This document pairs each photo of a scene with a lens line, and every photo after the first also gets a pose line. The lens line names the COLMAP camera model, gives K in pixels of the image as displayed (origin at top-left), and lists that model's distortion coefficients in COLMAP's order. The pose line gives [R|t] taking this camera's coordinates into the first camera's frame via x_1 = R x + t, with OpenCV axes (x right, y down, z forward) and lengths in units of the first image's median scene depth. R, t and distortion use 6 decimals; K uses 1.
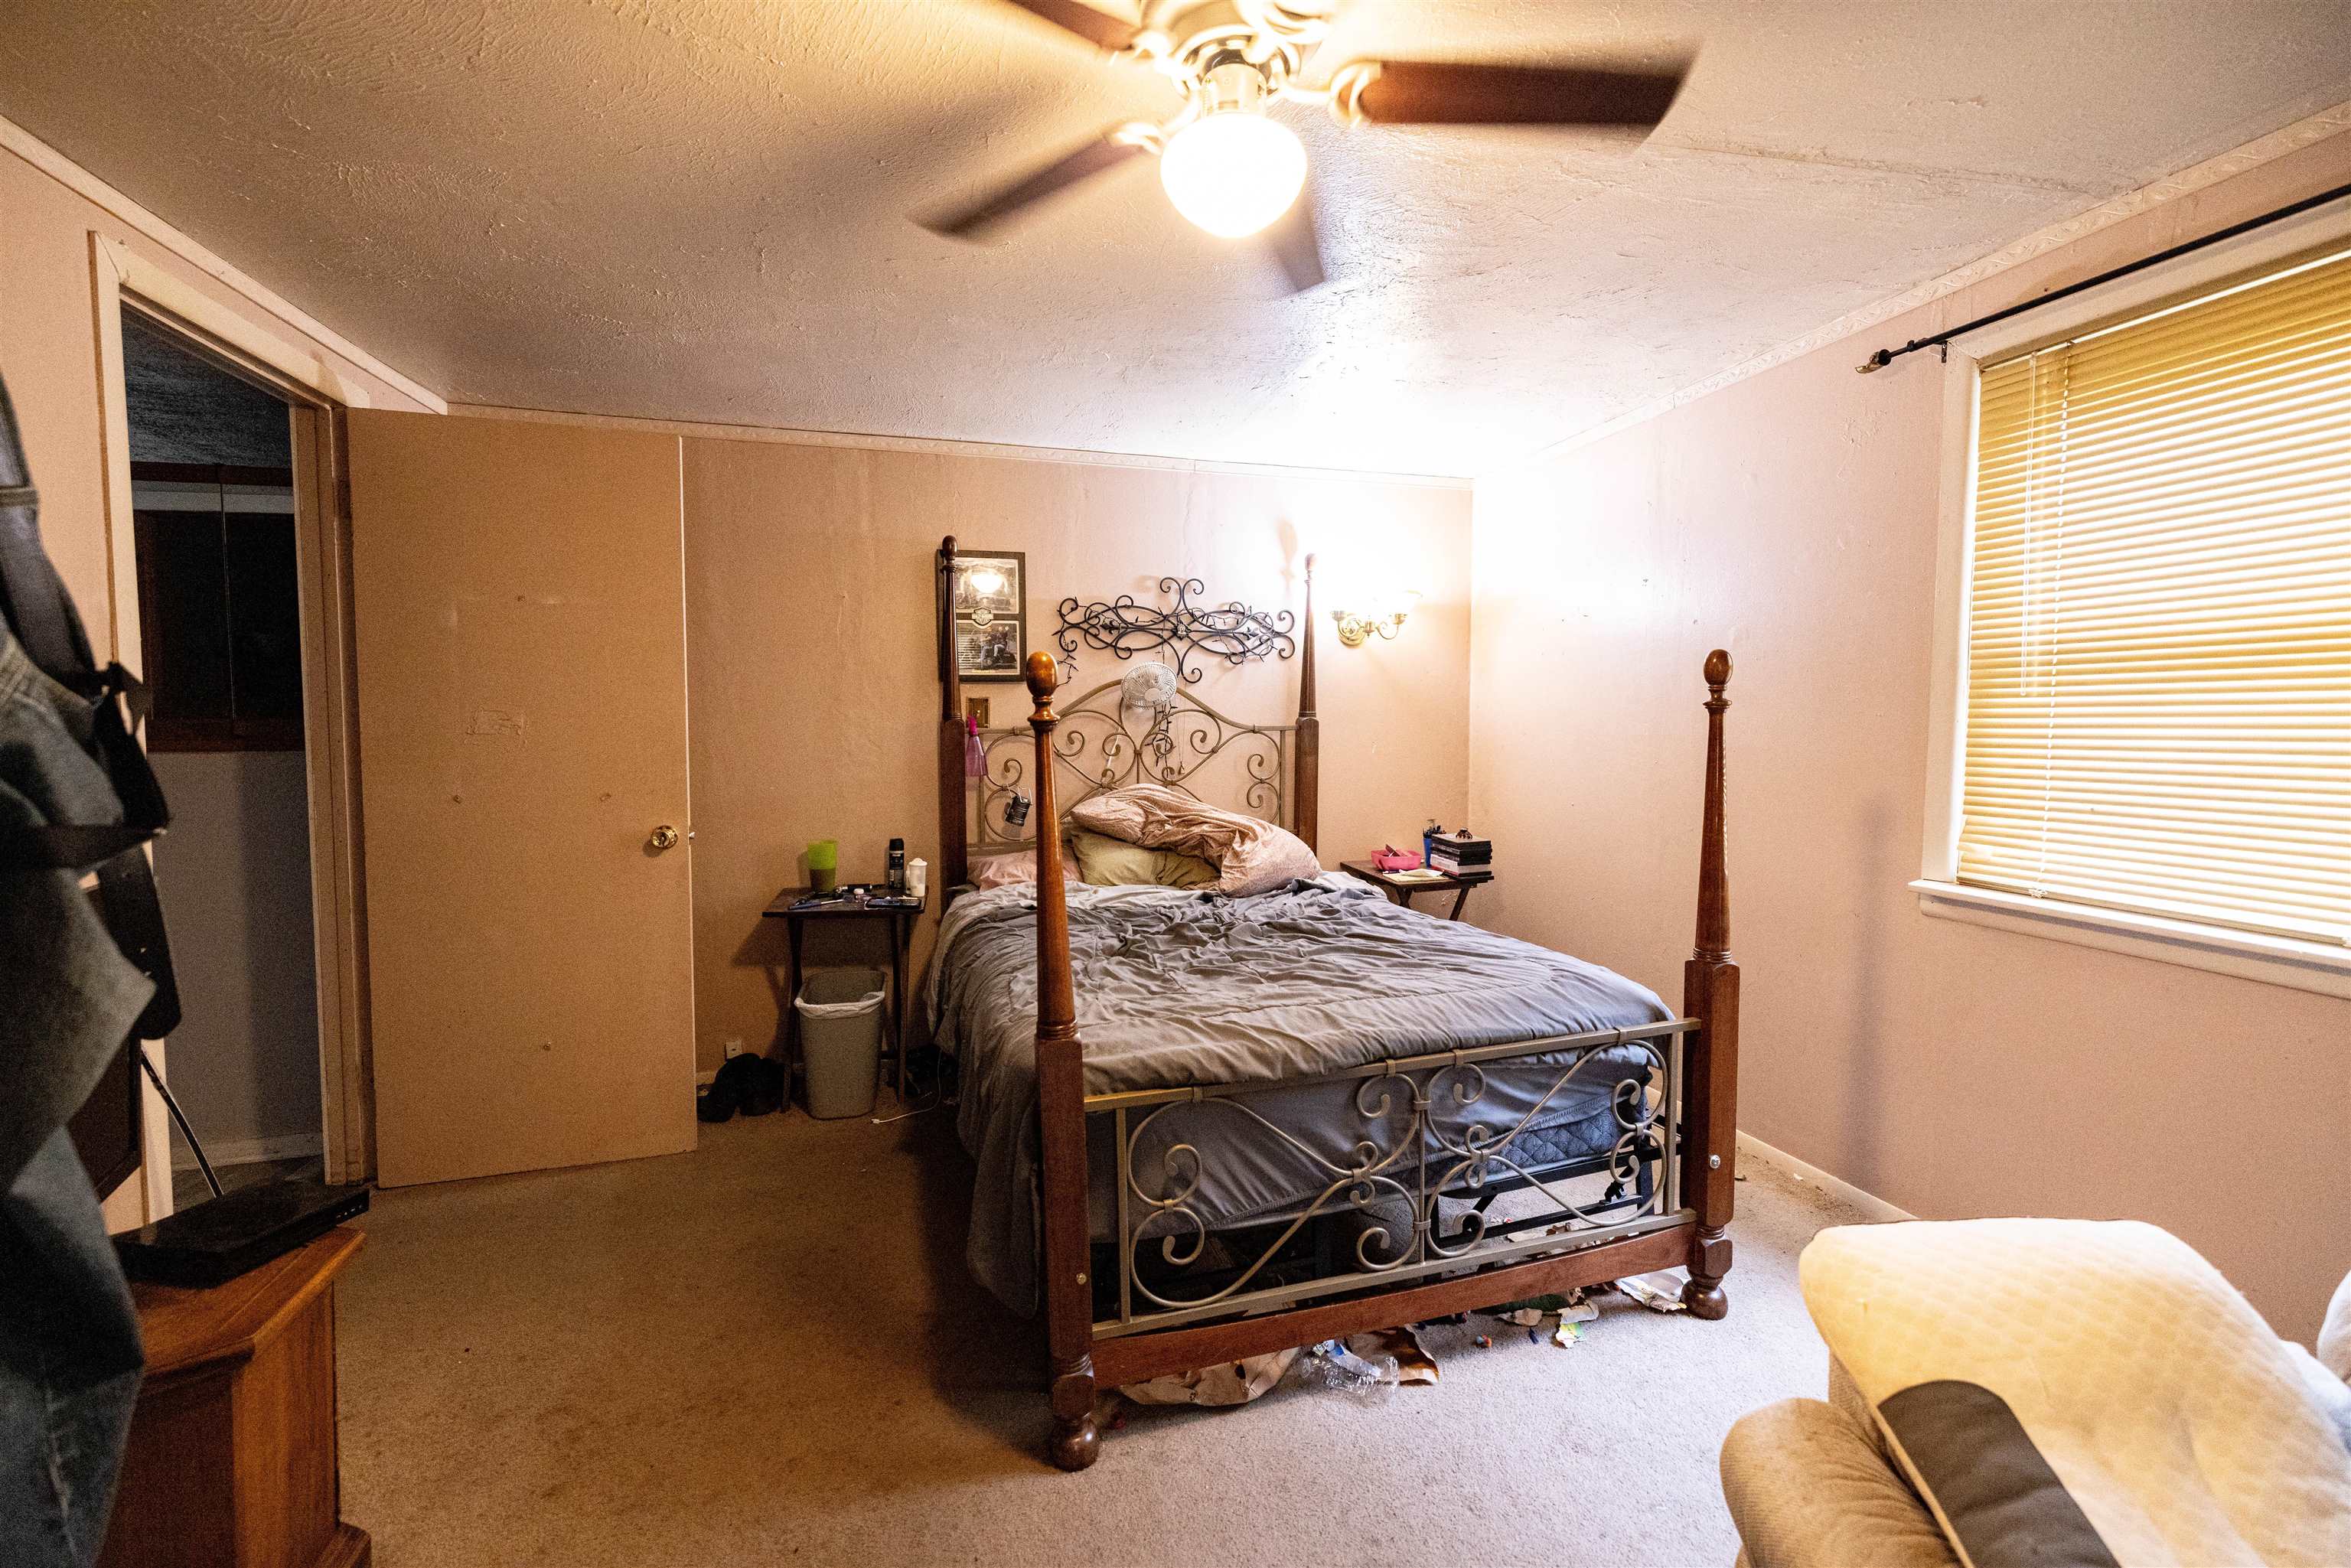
lens RADIAL K [[985.9, 0, 1179.3], [0, 985.9, 777.4], [0, 0, 1]] dist [0.000695, -0.000238]
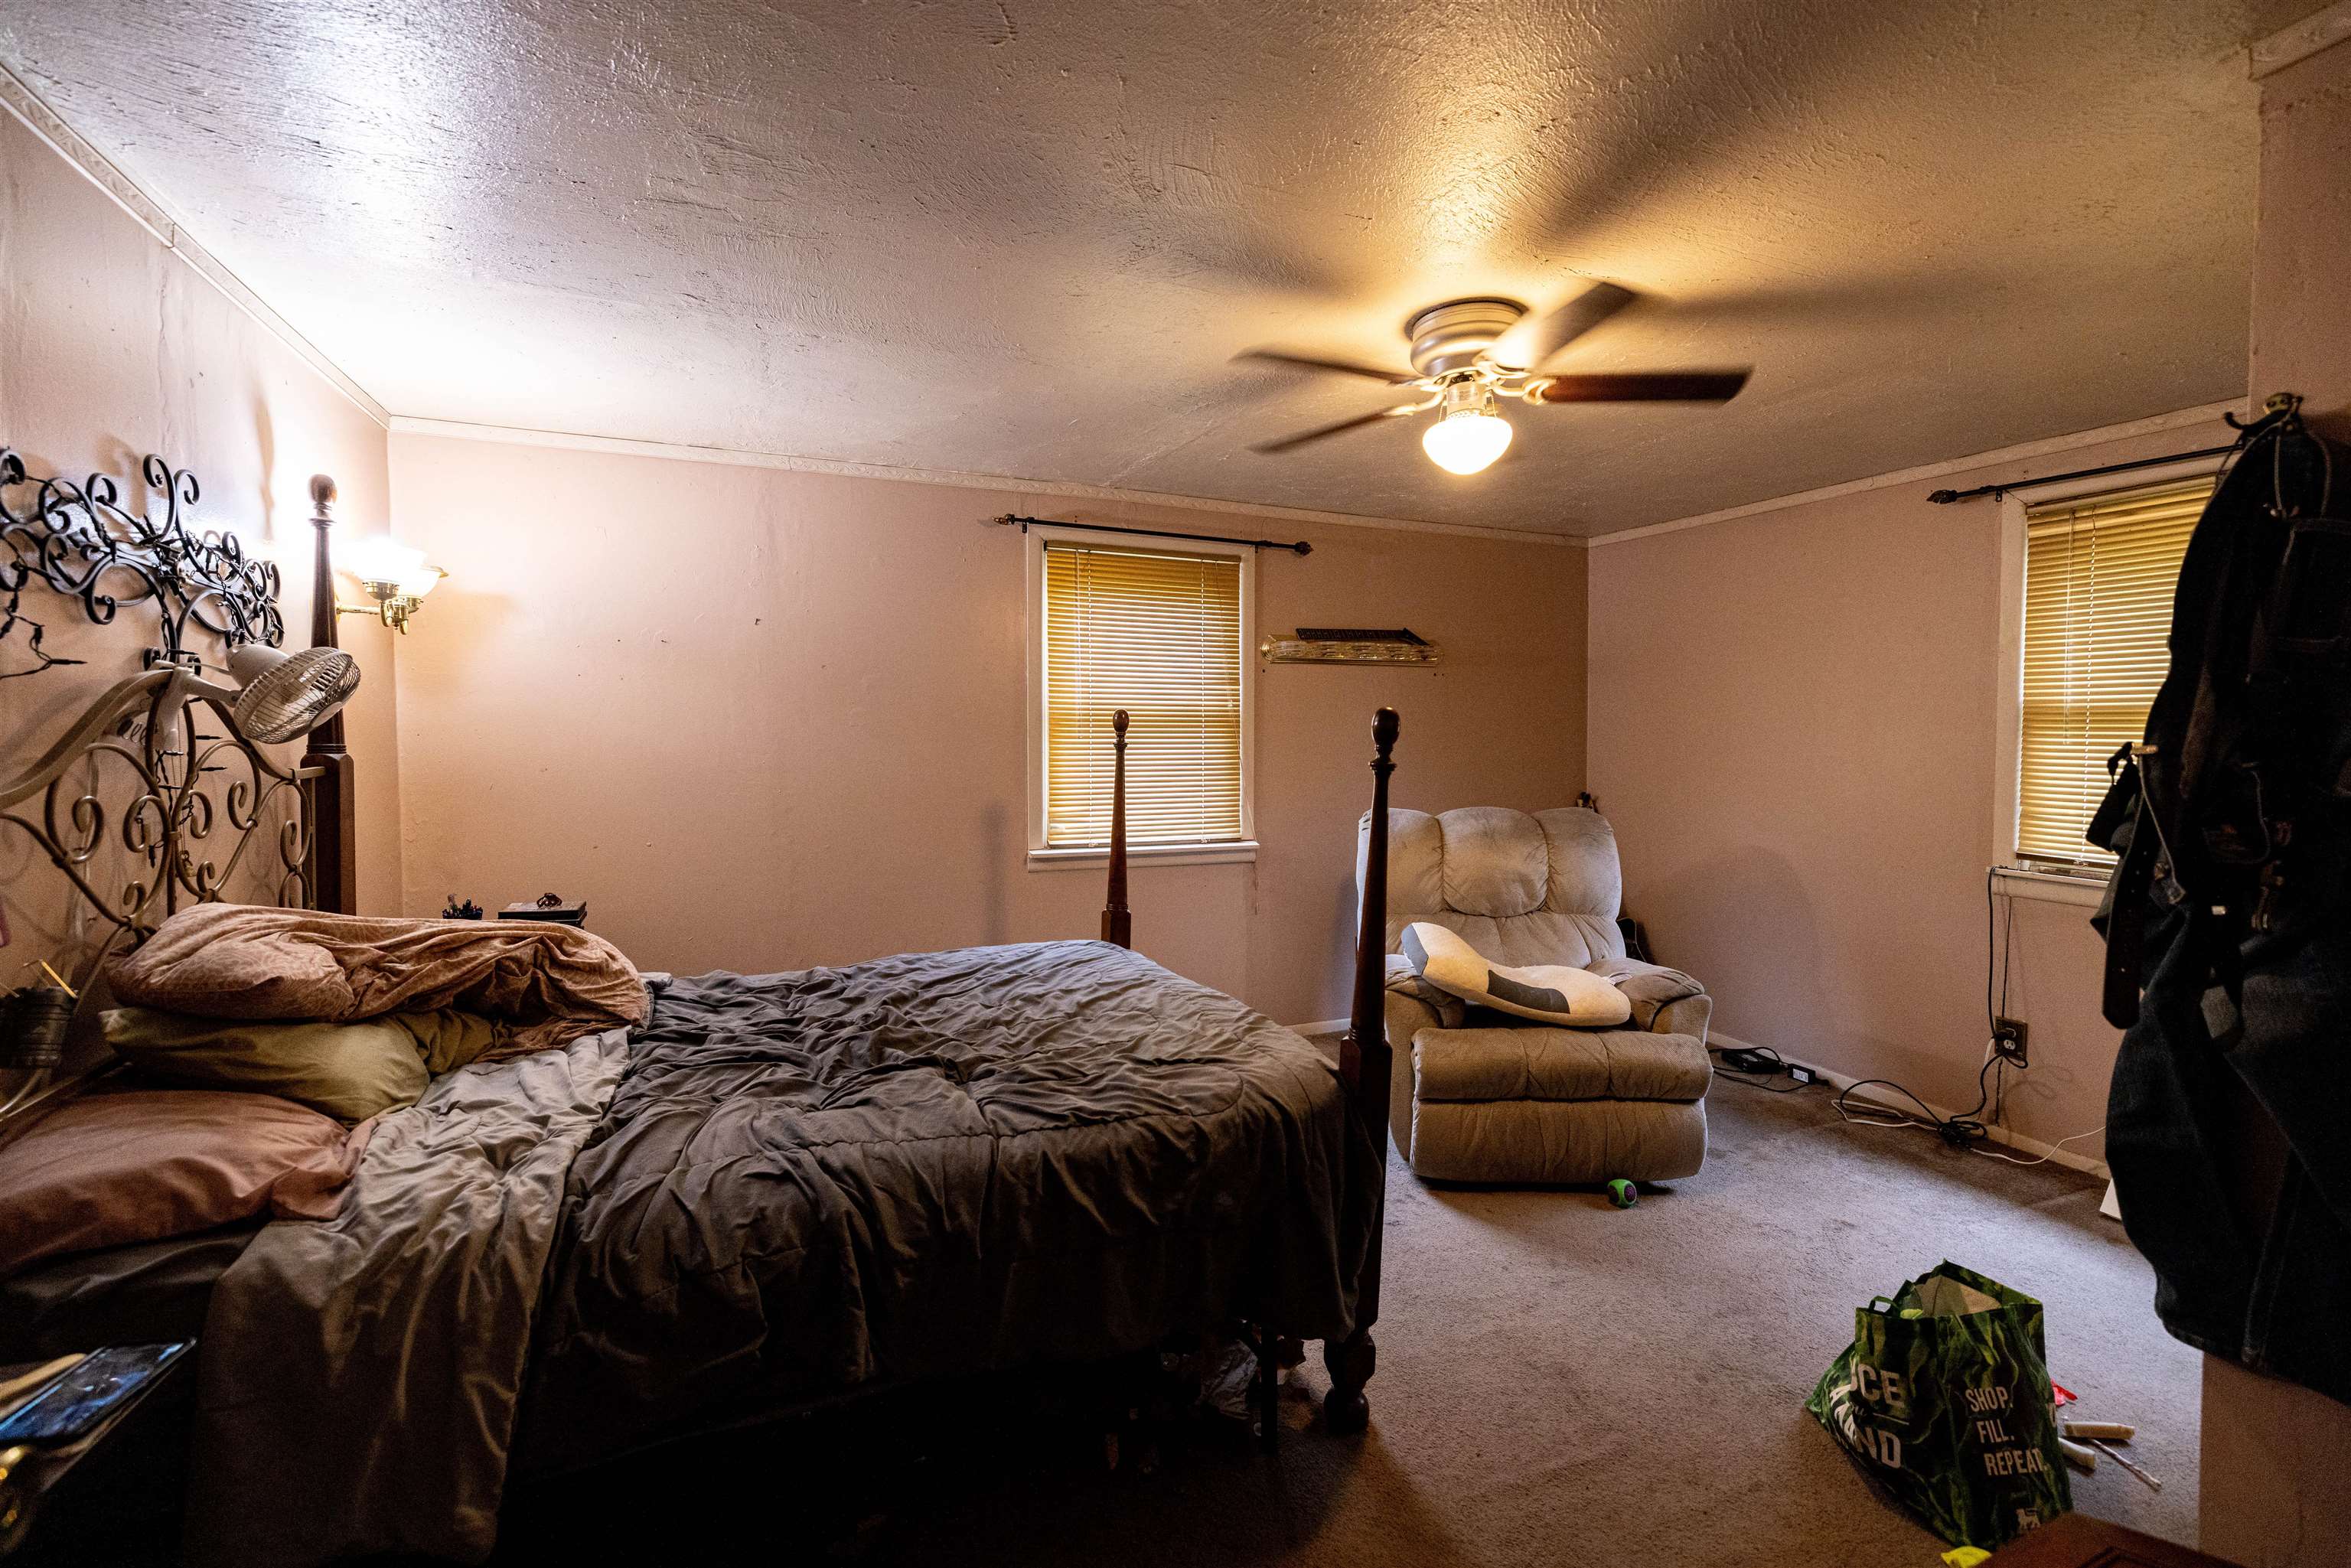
lens RADIAL K [[985.9, 0, 1170.5], [0, 985.9, 770.8], [0, 0, 1]] dist [0.000695, -0.000238]
pose [[-0.127155, -0.034382, 0.991287, -0.917224], [0.053702, 0.997695, 0.041493, -0.085084], [-0.990428, 0.058510, -0.125015, 1.016790]]
